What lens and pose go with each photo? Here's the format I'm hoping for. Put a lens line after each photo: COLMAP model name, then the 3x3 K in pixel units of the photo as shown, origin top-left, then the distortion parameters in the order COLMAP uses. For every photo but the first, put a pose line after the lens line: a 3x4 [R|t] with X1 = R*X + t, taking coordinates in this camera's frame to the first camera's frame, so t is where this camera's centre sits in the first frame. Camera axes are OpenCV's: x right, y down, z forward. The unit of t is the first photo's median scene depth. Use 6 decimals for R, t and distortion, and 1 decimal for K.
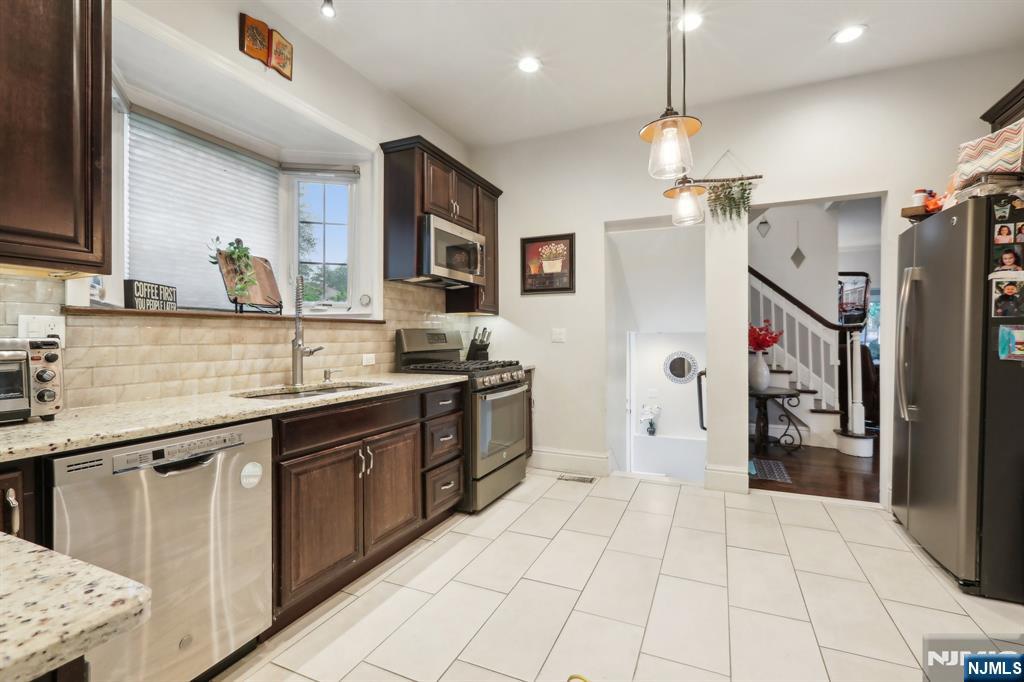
lens RADIAL K [[460.1, 0, 515.9], [0, 460.1, 337.2], [0, 0, 1]] dist [0.000017, 0.000187]
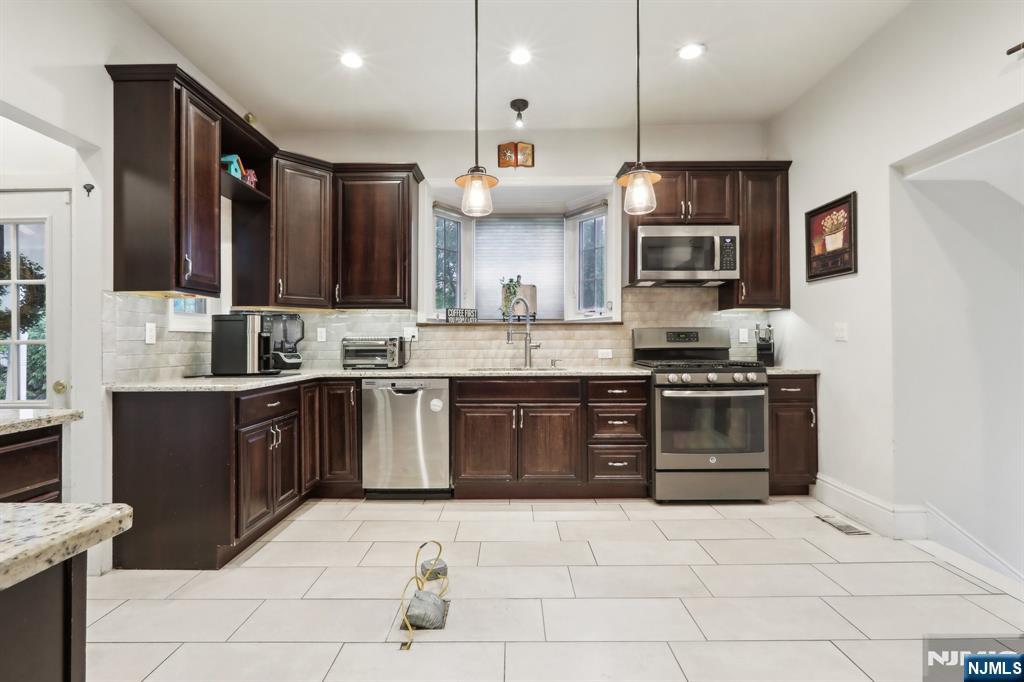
lens RADIAL K [[488.8, 0, 507.9], [0, 488.8, 335.8], [0, 0, 1]] dist [0.000548, 0.000117]
pose [[0.394998, -0.007163, -0.918654, 0.904650], [0.002268, 0.999974, -0.006822, 0.009374], [0.918679, 0.000612, 0.395004, 0.272597]]
